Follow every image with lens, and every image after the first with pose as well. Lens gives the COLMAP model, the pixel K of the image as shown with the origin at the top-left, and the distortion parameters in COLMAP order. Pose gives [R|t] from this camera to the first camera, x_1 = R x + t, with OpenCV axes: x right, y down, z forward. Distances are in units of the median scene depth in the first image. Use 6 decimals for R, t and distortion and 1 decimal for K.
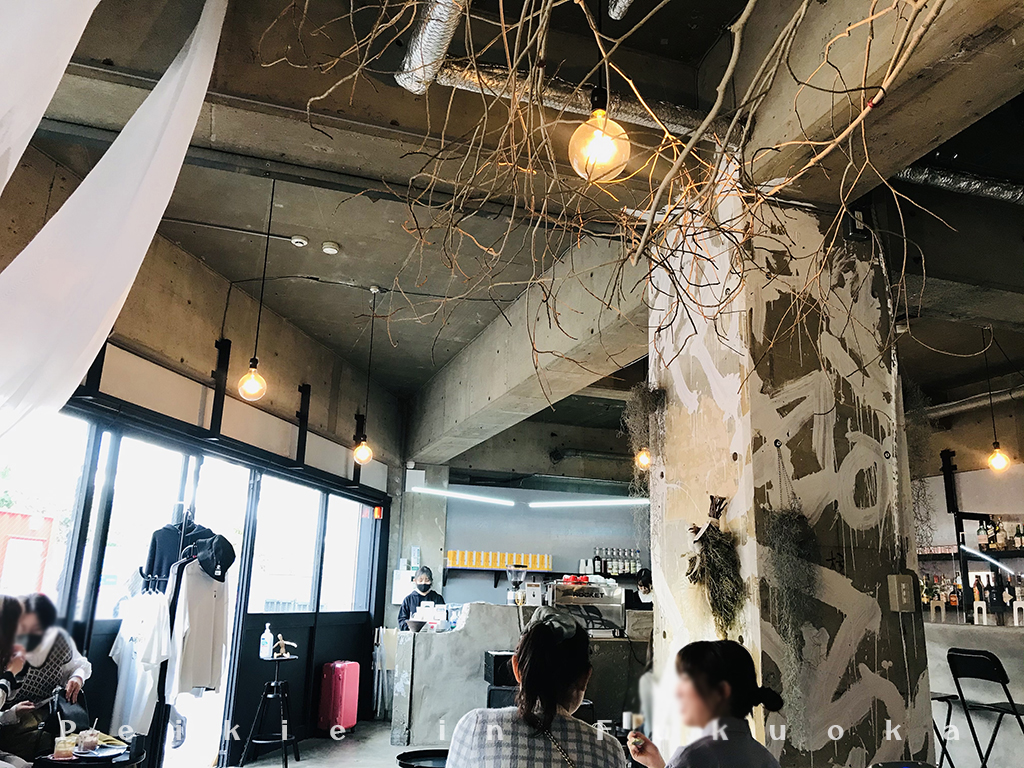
lens RADIAL K [[834.2, 0, 511.0], [0, 834.2, 376.1], [0, 0, 1]] dist [0.048811, -0.081578]
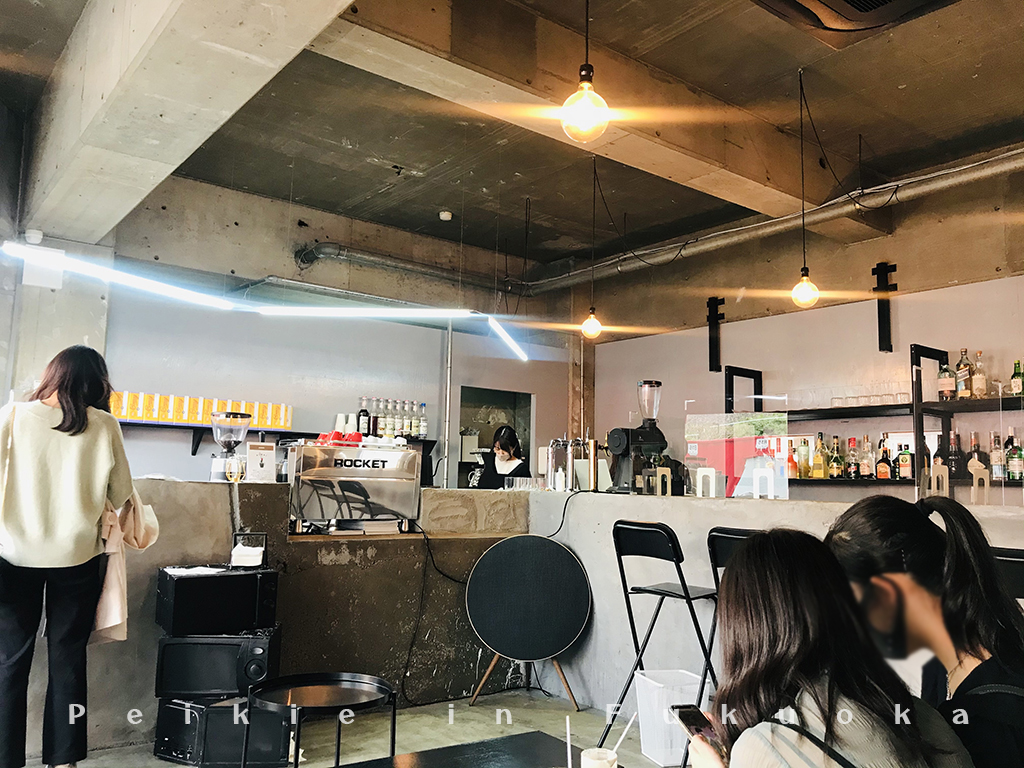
lens RADIAL K [[834.2, 0, 511.0], [0, 834.2, 376.1], [0, 0, 1]] dist [0.048811, -0.081578]
pose [[0.949115, 0.034686, 0.313015, 0.008761], [-0.077696, 0.988984, 0.125996, 0.128562], [-0.305196, -0.143904, 0.941354, 0.461948]]
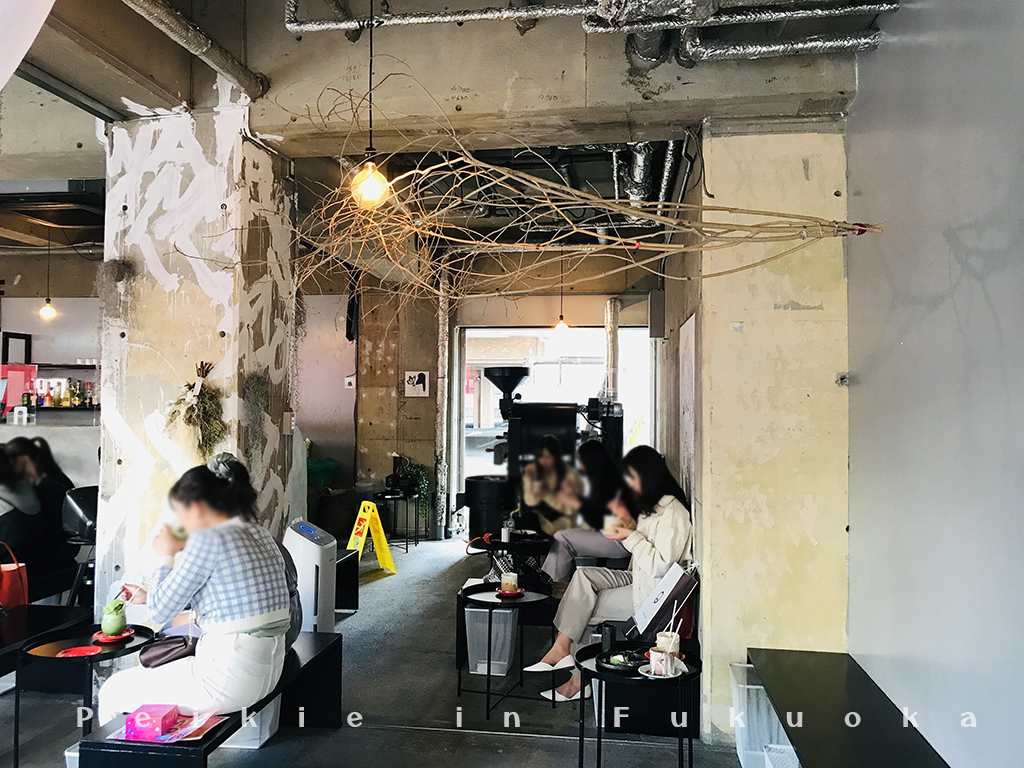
lens RADIAL K [[834.2, 0, 511.0], [0, 834.2, 376.1], [0, 0, 1]] dist [0.048811, -0.081578]
pose [[0.455938, -0.005206, 0.889996, -0.280713], [-0.221857, 0.967751, 0.119317, -0.040236], [-0.861916, -0.251853, 0.440080, -0.010588]]
